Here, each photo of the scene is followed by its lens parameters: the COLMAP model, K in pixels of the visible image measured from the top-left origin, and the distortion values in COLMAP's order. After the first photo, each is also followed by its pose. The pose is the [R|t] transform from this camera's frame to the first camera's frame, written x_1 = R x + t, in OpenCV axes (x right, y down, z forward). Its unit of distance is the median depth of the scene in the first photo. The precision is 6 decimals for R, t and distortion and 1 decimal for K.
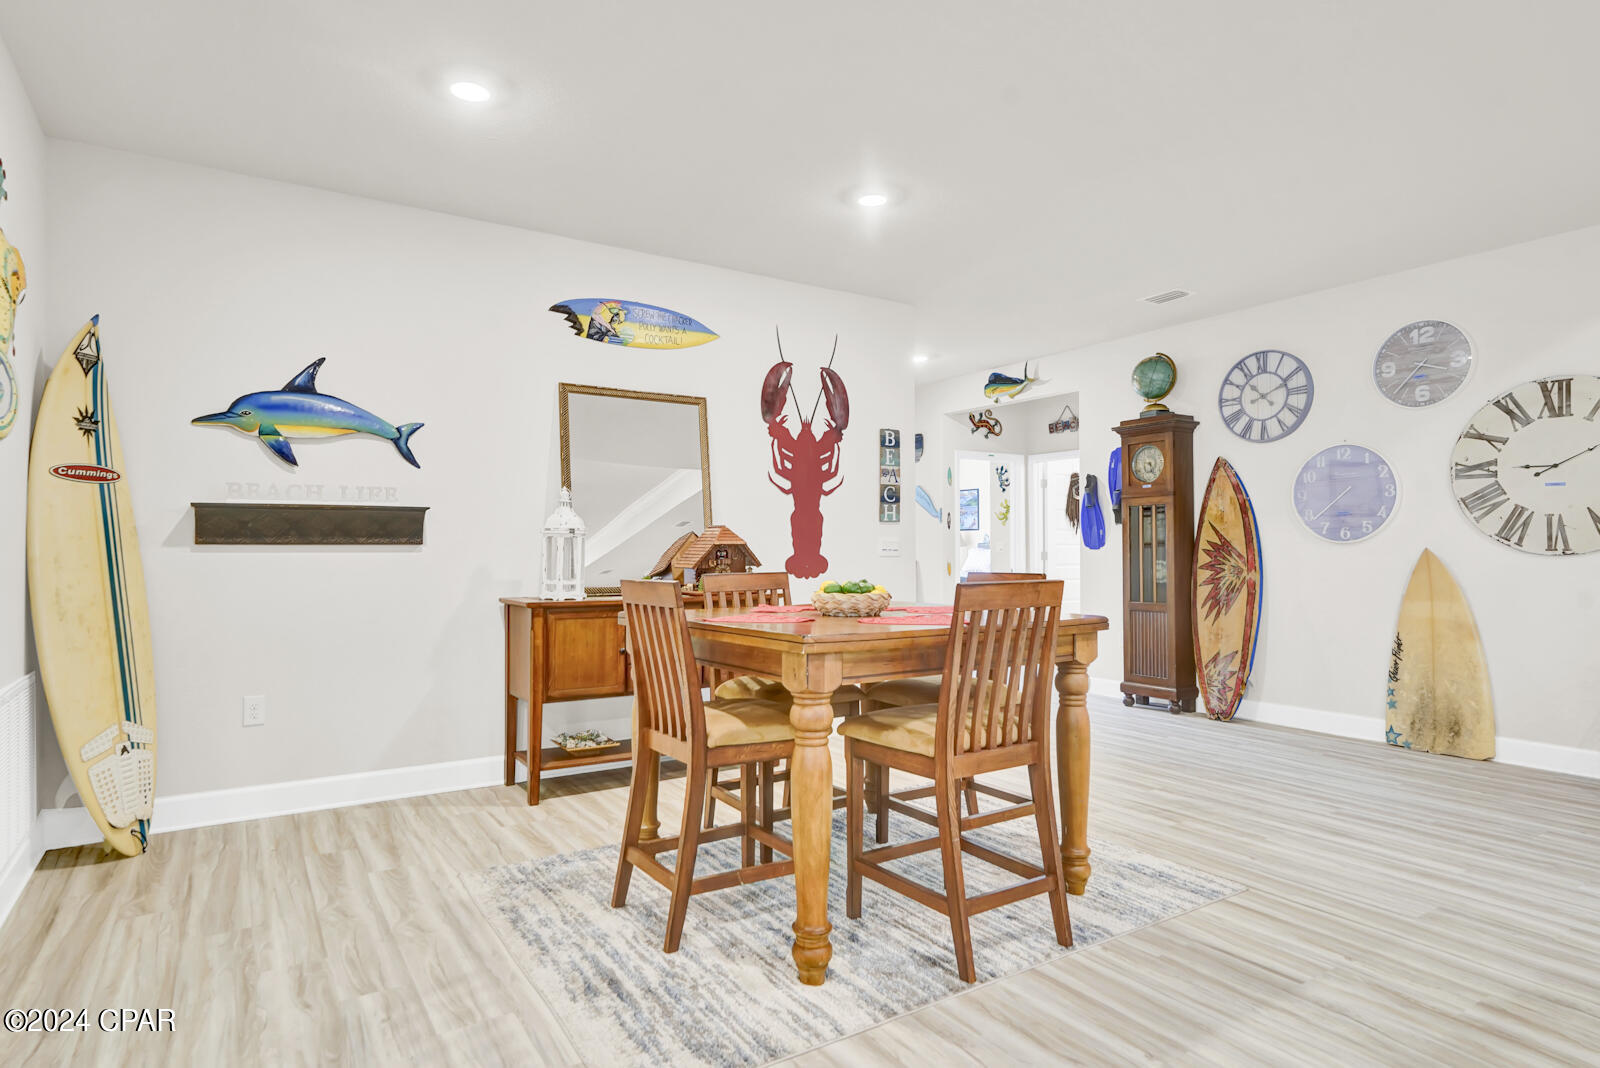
lens RADIAL K [[875.7, 0, 791.0], [0, 875.7, 543.3], [0, 0, 1]] dist [0.001658, -0.000792]
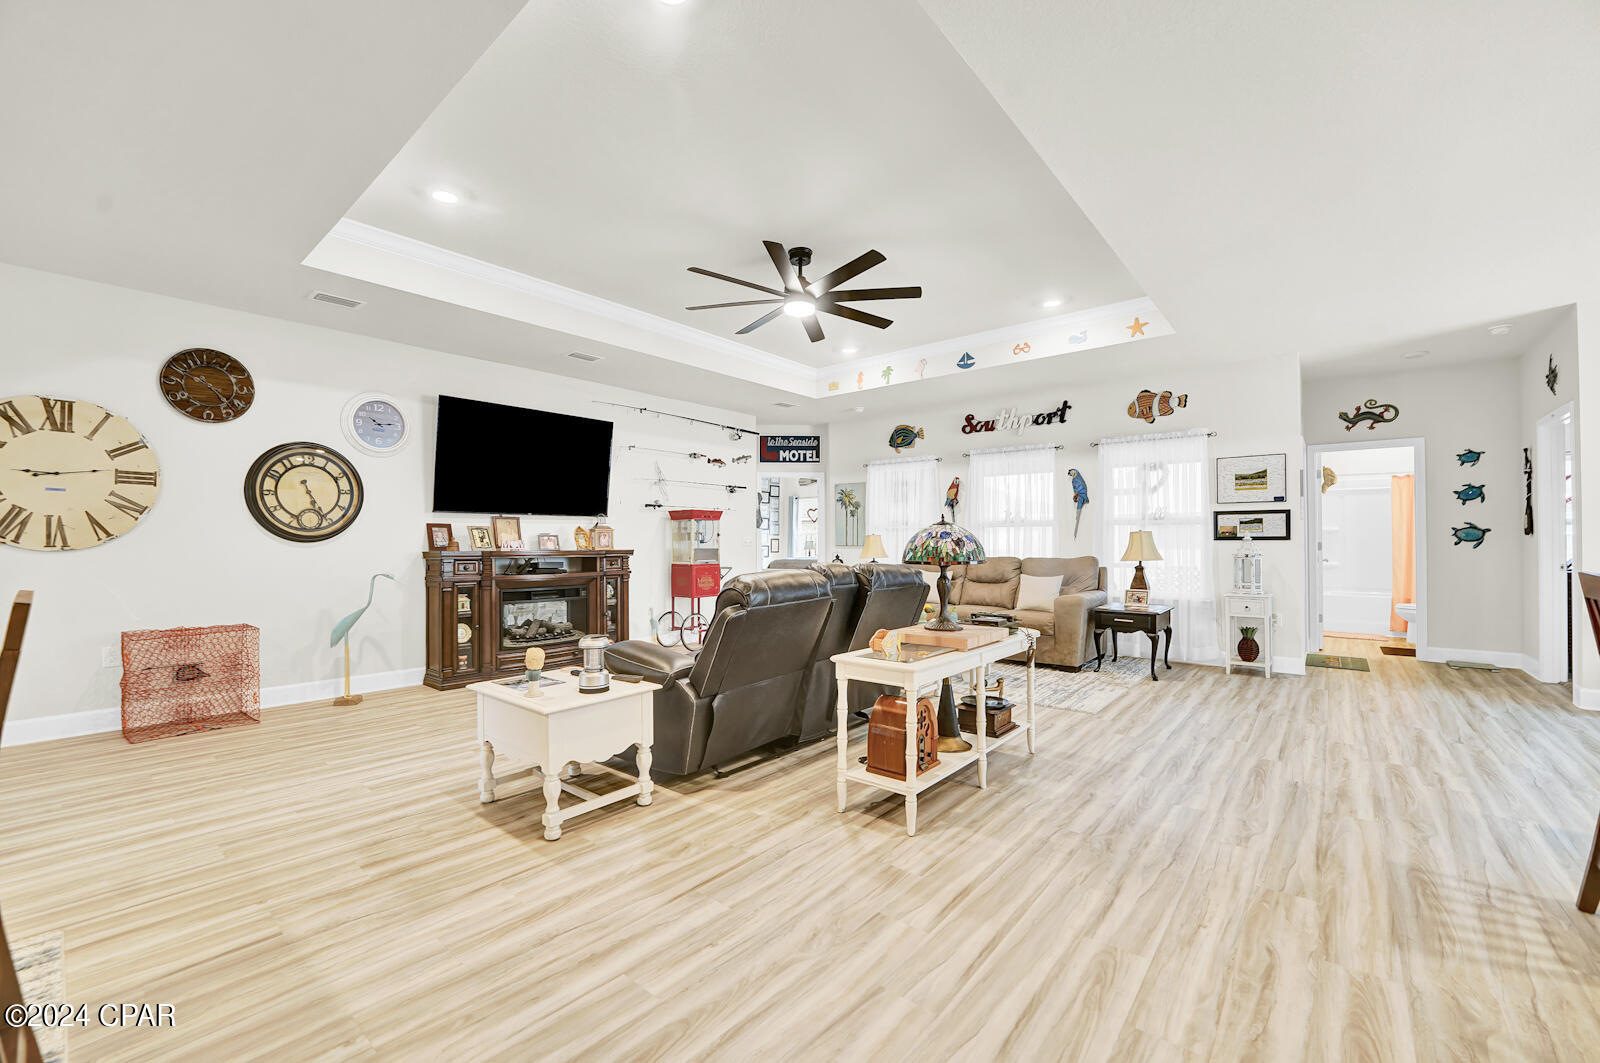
lens RADIAL K [[651.0, 0, 788.7], [0, 651.0, 531.0], [0, 0, 1]] dist [-0.019355, -0.001057]
pose [[-0.290898, 0.016602, 0.956610, -0.182185], [-0.002306, 0.999834, -0.018053, 0.000048], [-0.956751, -0.007457, -0.290811, 0.286625]]
